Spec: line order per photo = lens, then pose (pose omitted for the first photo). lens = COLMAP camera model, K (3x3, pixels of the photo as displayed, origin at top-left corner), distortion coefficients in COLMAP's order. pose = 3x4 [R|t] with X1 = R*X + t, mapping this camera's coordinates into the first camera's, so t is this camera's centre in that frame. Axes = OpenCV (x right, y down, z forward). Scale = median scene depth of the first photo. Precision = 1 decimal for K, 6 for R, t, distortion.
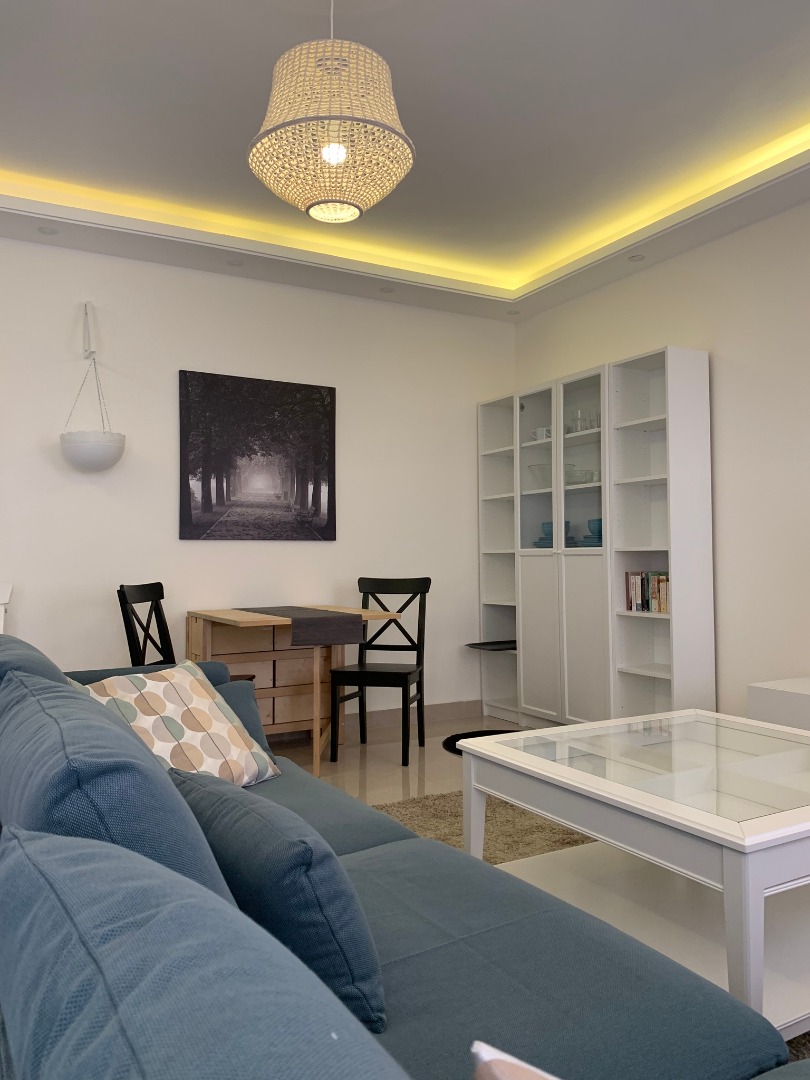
lens RADIAL K [[835.1, 0, 405.0], [0, 835.1, 540.0], [0, 0, 1]] dist [0.007848, -0.007682]
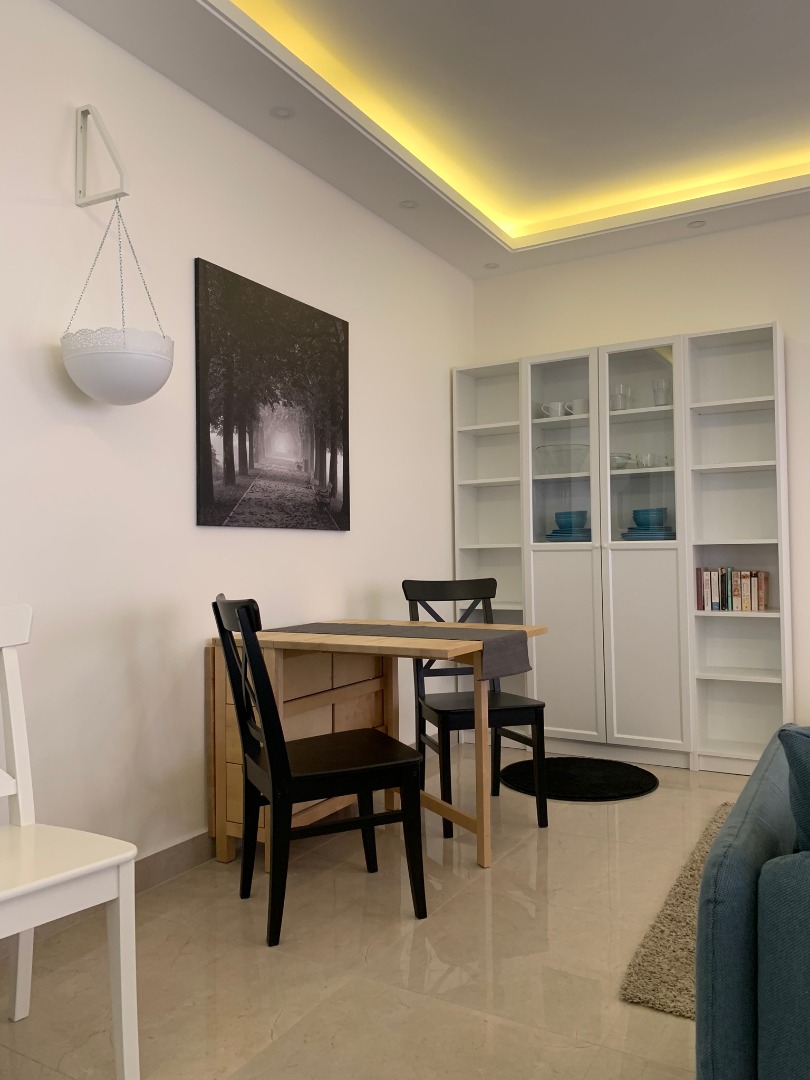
lens RADIAL K [[835.1, 0, 405.0], [0, 835.1, 540.0], [0, 0, 1]] dist [0.007848, -0.007682]
pose [[0.856733, 0.004223, 0.515742, -0.448605], [-0.005022, 0.999987, 0.000154, 0.009184], [-0.515735, -0.002722, 0.856744, 0.367967]]
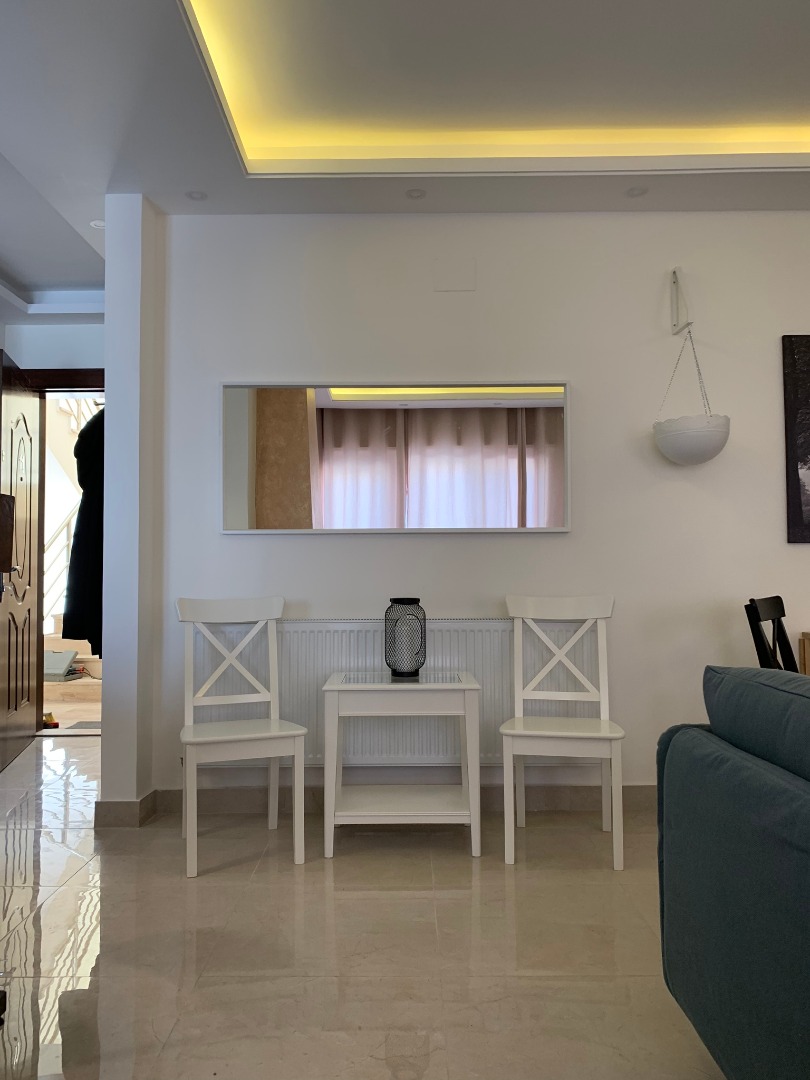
lens RADIAL K [[827.6, 0, 405.0], [0, 827.6, 540.0], [0, 0, 1]] dist [0.128724, -0.311106]
pose [[0.877910, -0.021593, -0.478339, -0.201024], [0.015291, 0.999737, -0.017065, 0.004672], [0.478582, 0.007667, 0.878009, 0.103495]]
